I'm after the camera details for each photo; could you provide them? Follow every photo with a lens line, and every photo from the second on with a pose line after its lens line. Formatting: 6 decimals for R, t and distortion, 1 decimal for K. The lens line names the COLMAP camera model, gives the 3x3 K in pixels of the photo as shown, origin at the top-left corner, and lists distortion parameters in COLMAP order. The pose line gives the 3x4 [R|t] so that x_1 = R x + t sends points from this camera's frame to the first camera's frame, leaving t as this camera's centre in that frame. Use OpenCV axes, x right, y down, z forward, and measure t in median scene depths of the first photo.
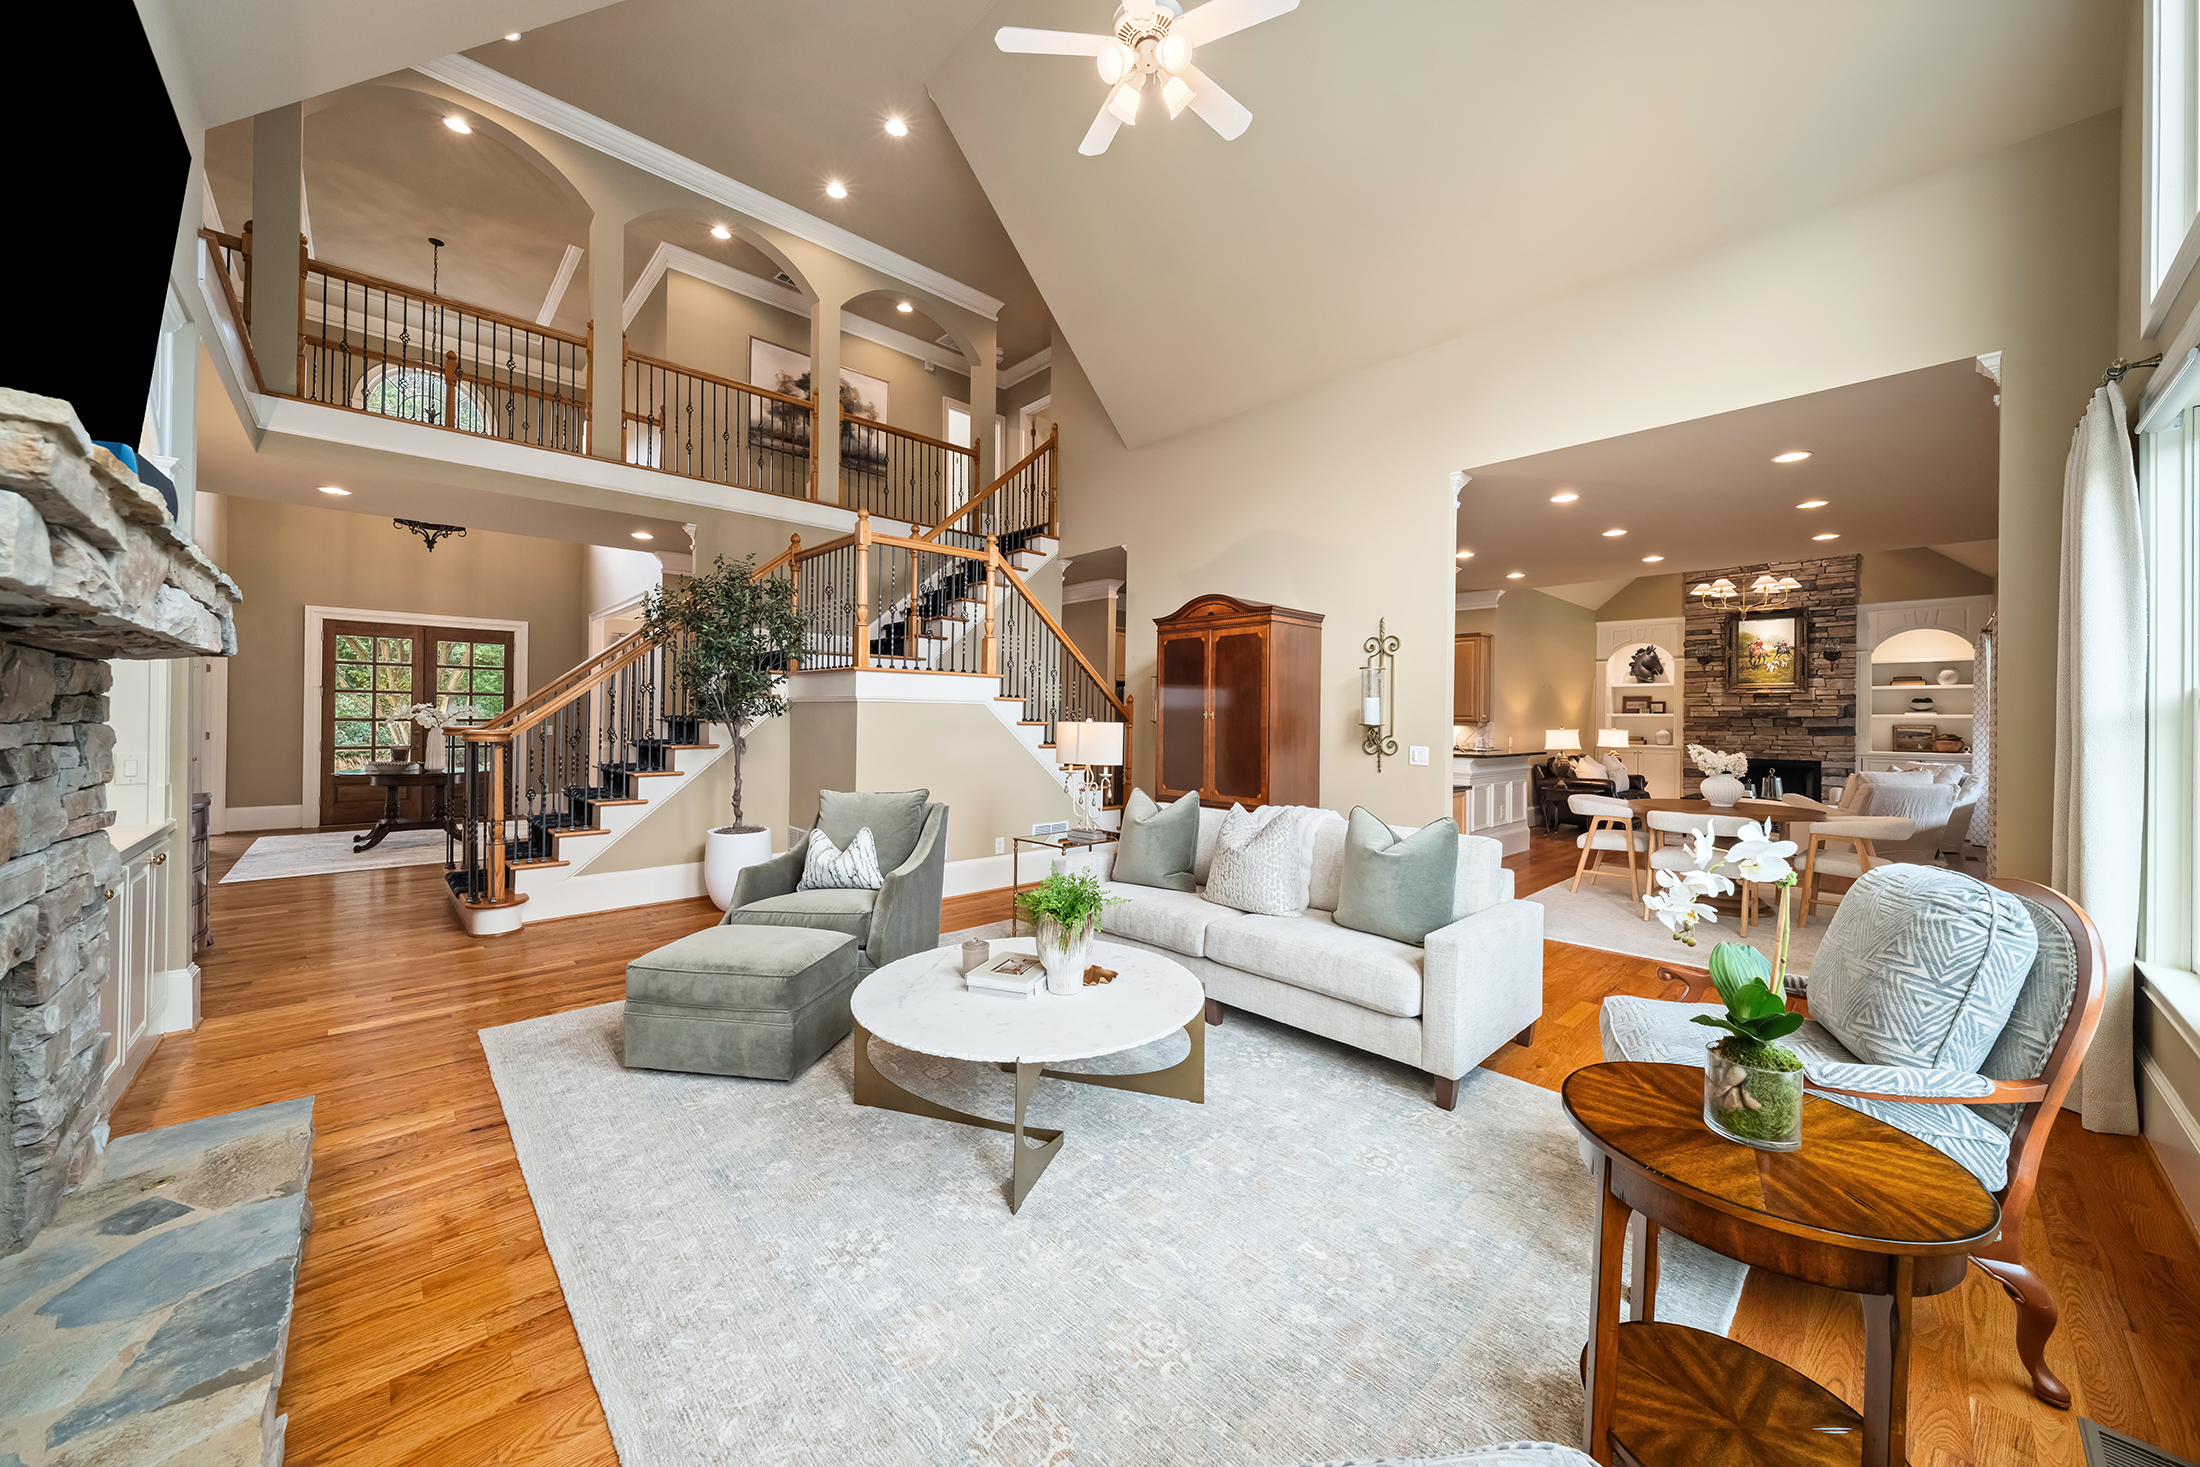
lens RADIAL K [[762.0, 0, 1093.9], [0, 762.0, 718.6], [0, 0, 1]] dist [-0.010315, -0.000088]
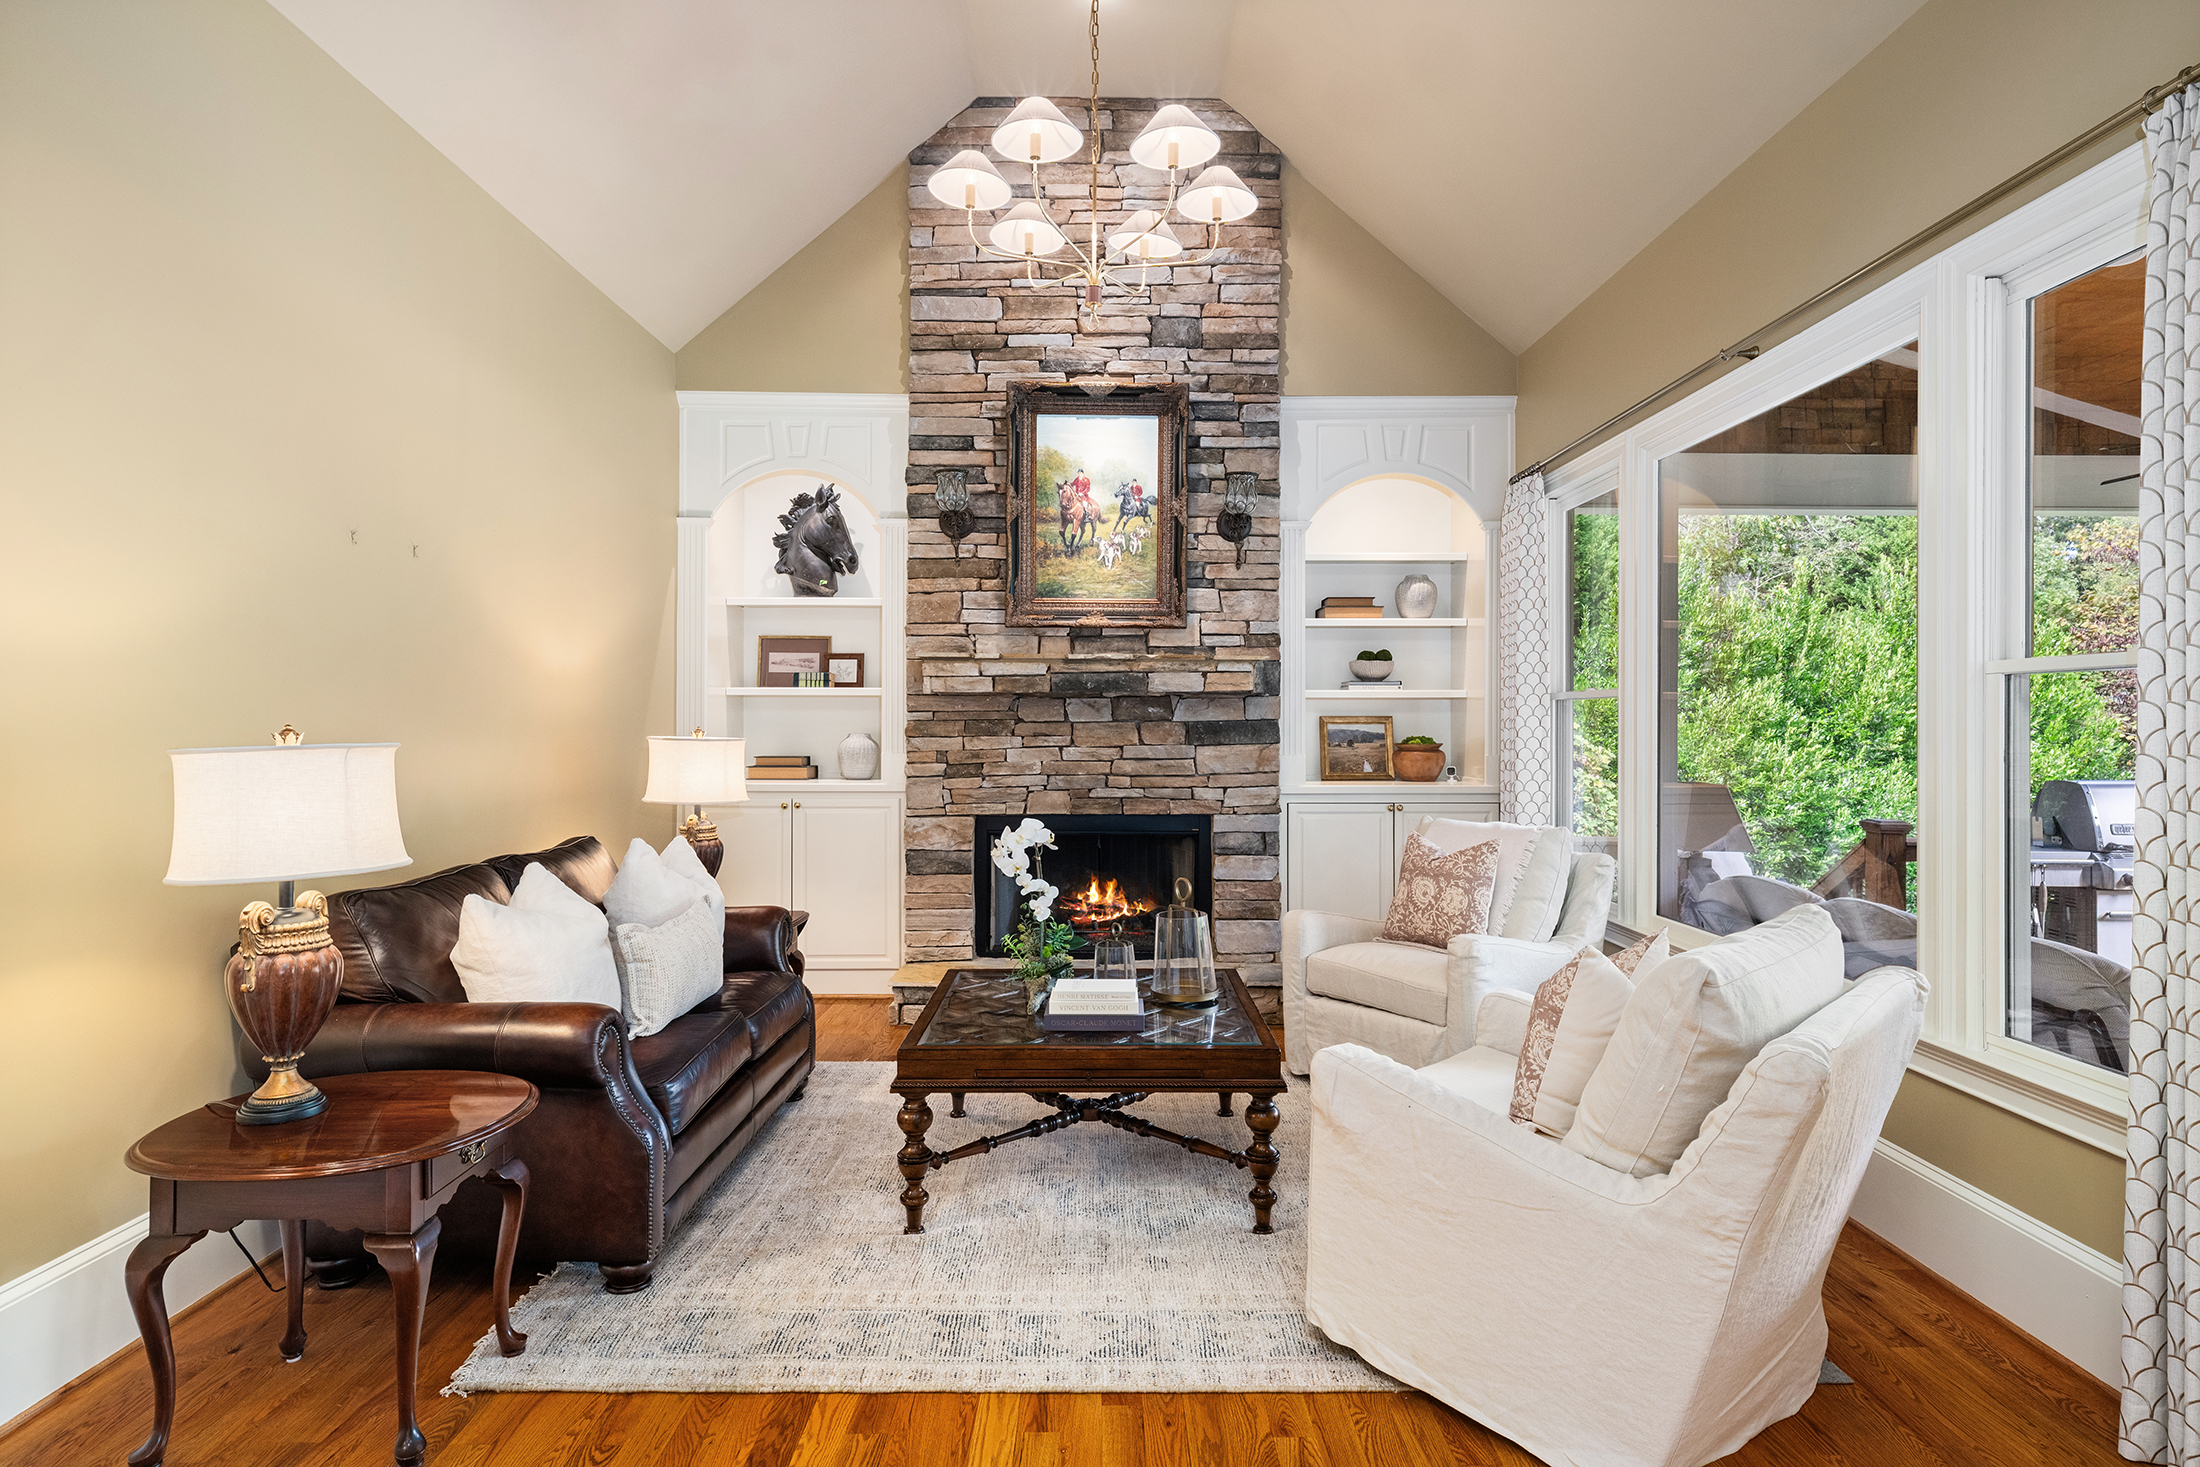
lens RADIAL K [[1167.7, 0, 1107.2], [0, 1167.7, 725.4], [0, 0, 1]] dist [0.002140, 0.000340]
pose [[0.670632, -0.004063, 0.741779, 0.487685], [0.004011, 0.999990, 0.001852, 0.011373], [-0.741780, 0.001733, 0.670642, 0.630058]]
